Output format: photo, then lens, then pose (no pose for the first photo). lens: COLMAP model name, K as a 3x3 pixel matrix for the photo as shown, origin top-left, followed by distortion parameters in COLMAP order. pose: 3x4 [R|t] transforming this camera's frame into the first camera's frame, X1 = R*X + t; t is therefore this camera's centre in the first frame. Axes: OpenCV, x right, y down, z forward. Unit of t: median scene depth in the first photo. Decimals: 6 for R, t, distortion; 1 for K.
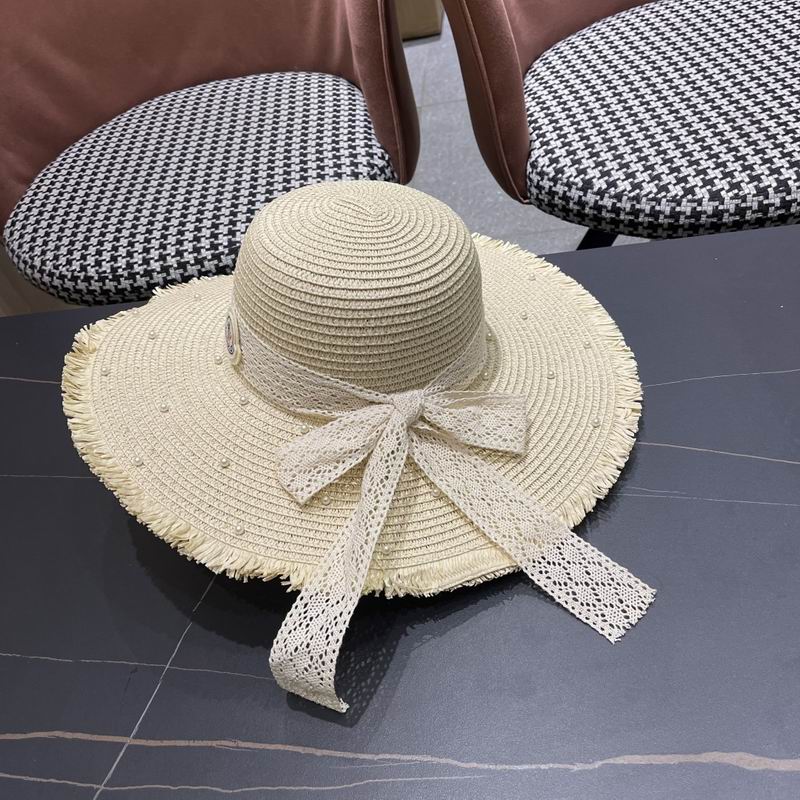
lens RADIAL K [[809.3, 0, 401.8], [0, 809.3, 411.1], [0, 0, 1]] dist [0.010028, 0.028358]
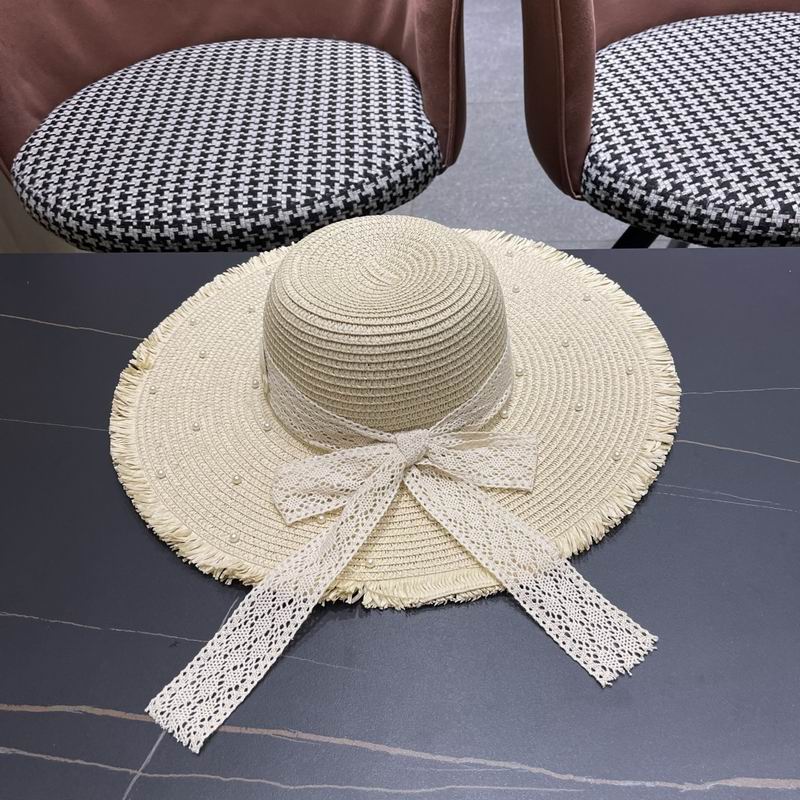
lens RADIAL K [[814.5, 0, 398.9], [0, 814.5, 407.5], [0, 0, 1]] dist [0.012350, 0.022114]
pose [[0.992445, 0.099990, 0.071097, -0.108067], [-0.098757, 0.994897, -0.020668, 0.033877], [-0.072801, 0.013490, 0.997255, 0.052643]]
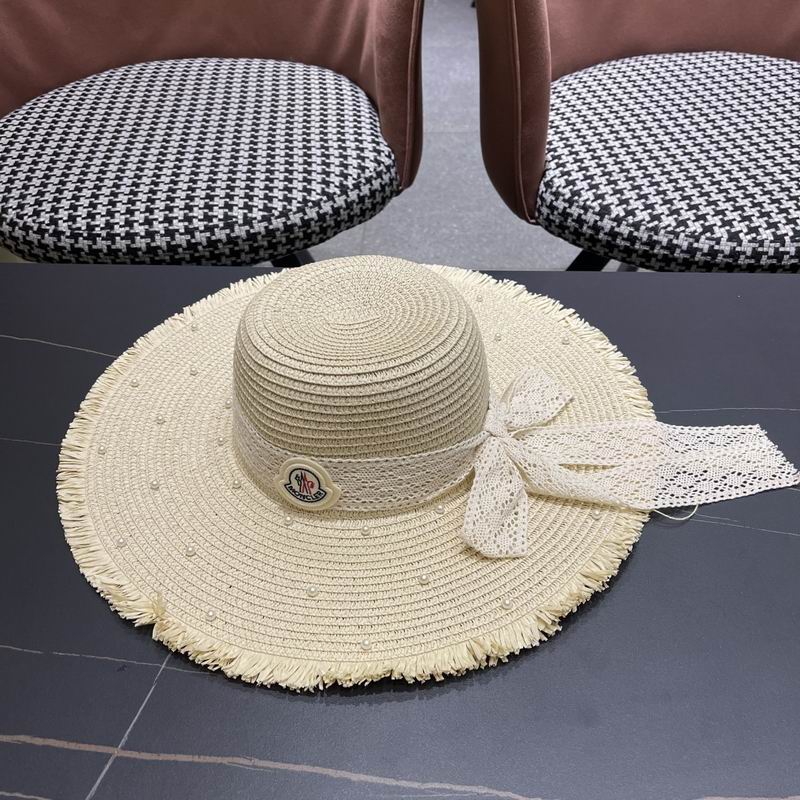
lens RADIAL K [[814.1, 0, 400.8], [0, 814.1, 398.3], [0, 0, 1]] dist [0.015870, 0.012540]
pose [[0.984007, 0.115280, 0.135797, -0.119162], [-0.106133, 0.991684, -0.072797, 0.044916], [-0.143059, 0.057220, 0.988059, 0.064529]]
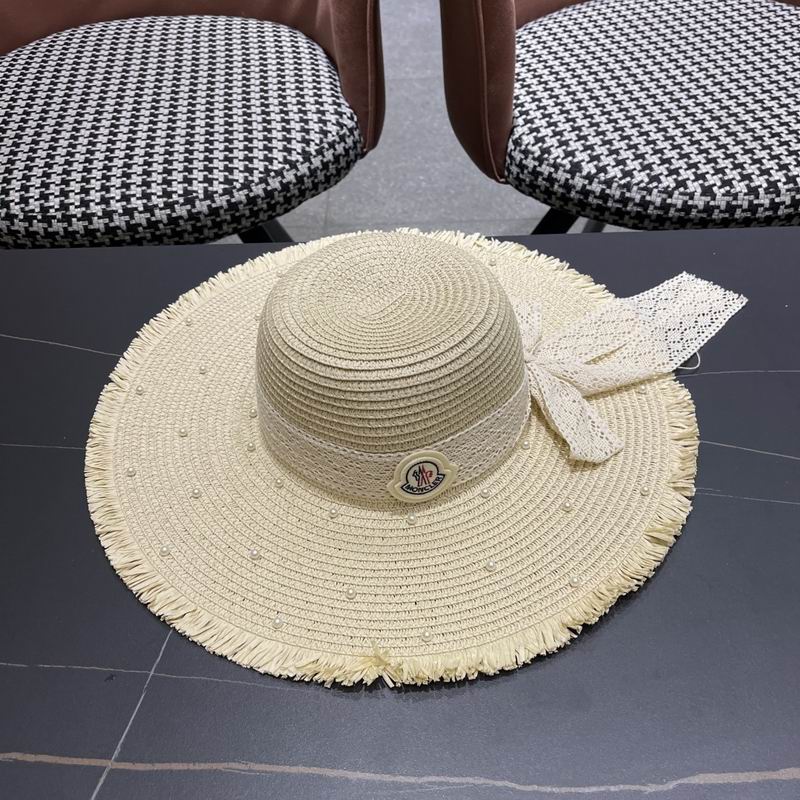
lens RADIAL K [[815.2, 0, 397.1], [0, 815.2, 399.6], [0, 0, 1]] dist [0.013388, 0.020362]
pose [[0.984199, 0.056778, 0.167718, -0.121860], [-0.056063, 0.998387, -0.009000, 0.015753], [-0.167958, -0.000545, 0.985794, 0.076045]]
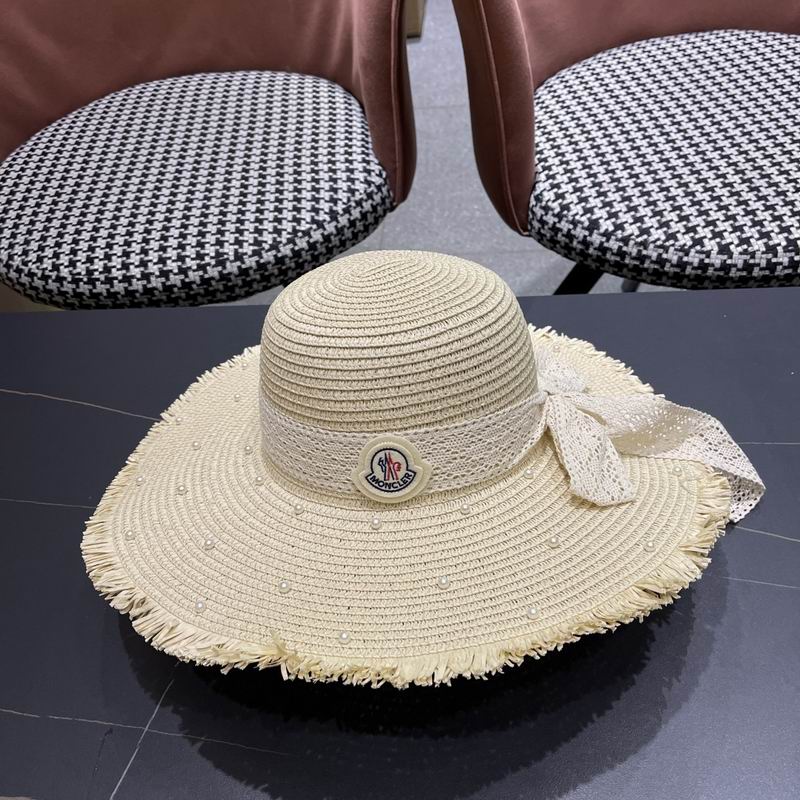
lens RADIAL K [[812.6, 0, 397.2], [0, 812.6, 411.9], [0, 0, 1]] dist [0.019099, 0.004917]
pose [[0.995464, 0.065196, 0.069285, -0.057234], [-0.065771, 0.997816, 0.006048, -0.043251], [-0.068740, -0.010577, 0.997579, 0.035136]]
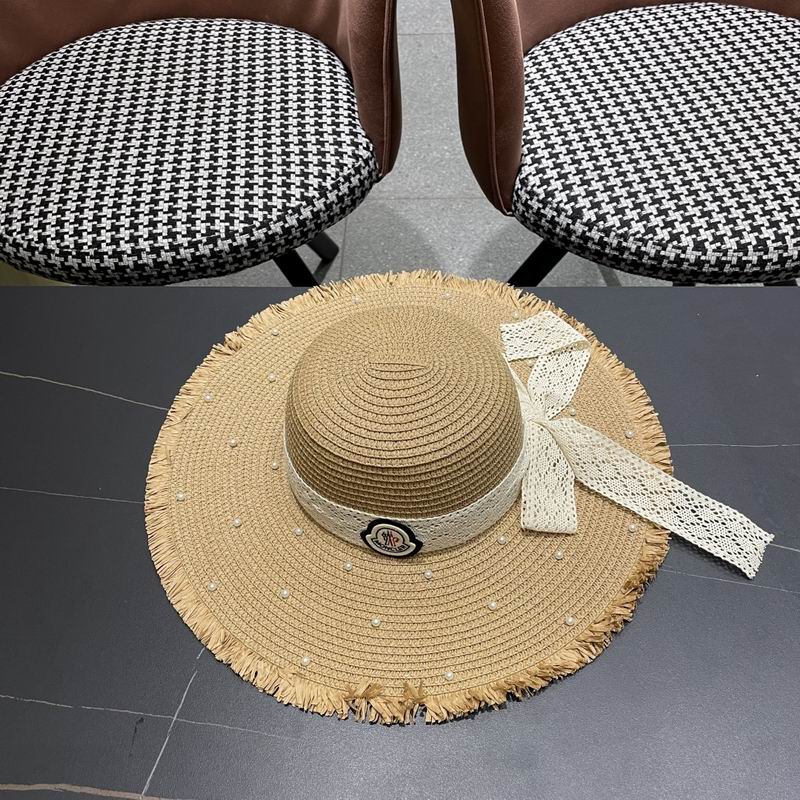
lens RADIAL K [[812.0, 0, 403.1], [0, 812.0, 405.4], [0, 0, 1]] dist [0.013659, 0.025699]
pose [[0.986692, 0.068427, 0.147503, -0.114099], [-0.084531, 0.990786, 0.105821, -0.126056], [-0.138903, -0.116882, 0.983384, 0.003395]]
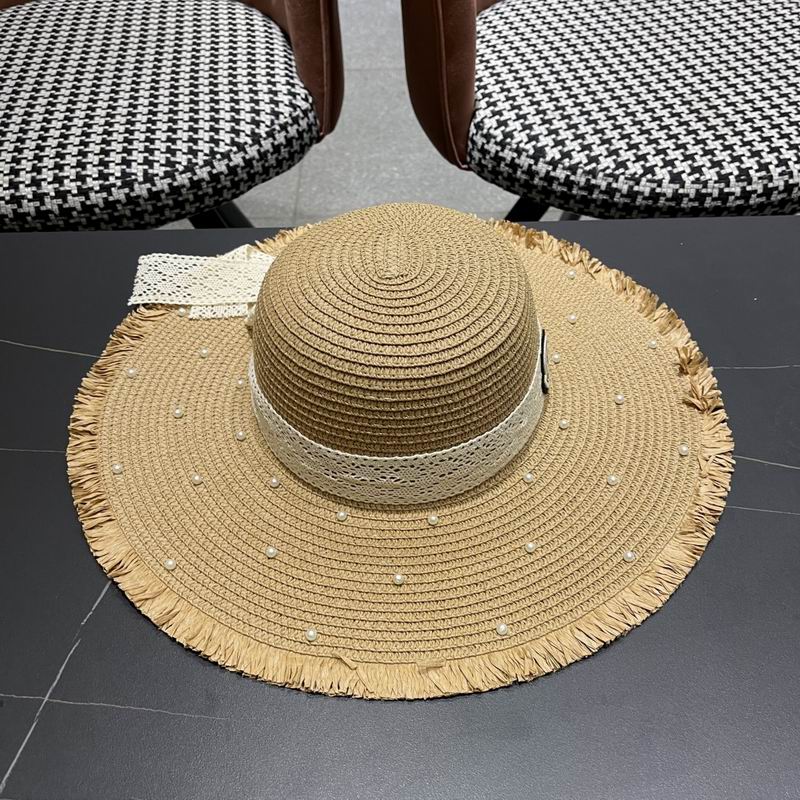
lens RADIAL K [[818.2, 0, 399.3], [0, 818.2, 402.8], [0, 0, 1]] dist [0.010115, 0.021701]
pose [[0.980757, 0.059320, 0.186000, -0.077314], [-0.059704, 0.998210, -0.003540, 0.013845], [-0.185877, -0.007633, 0.982543, 0.116049]]
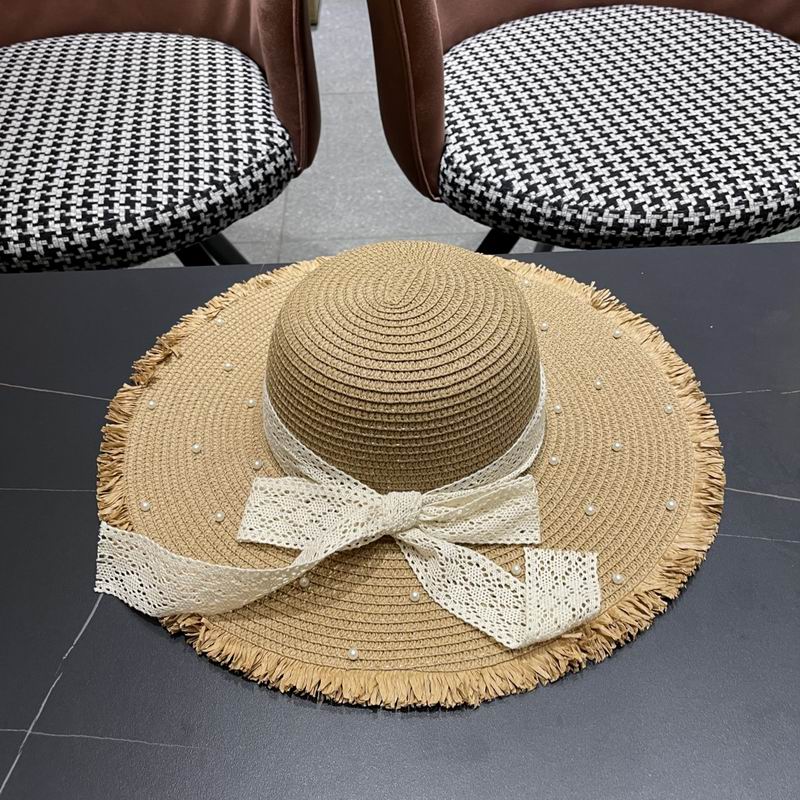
lens RADIAL K [[816.3, 0, 399.3], [0, 816.3, 398.5], [0, 0, 1]] dist [0.006588, 0.032942]
pose [[0.981080, 0.043597, 0.188632, -0.061530], [-0.040275, 0.998959, -0.021409, -0.005166], [-0.189369, 0.013406, 0.981815, 0.085045]]
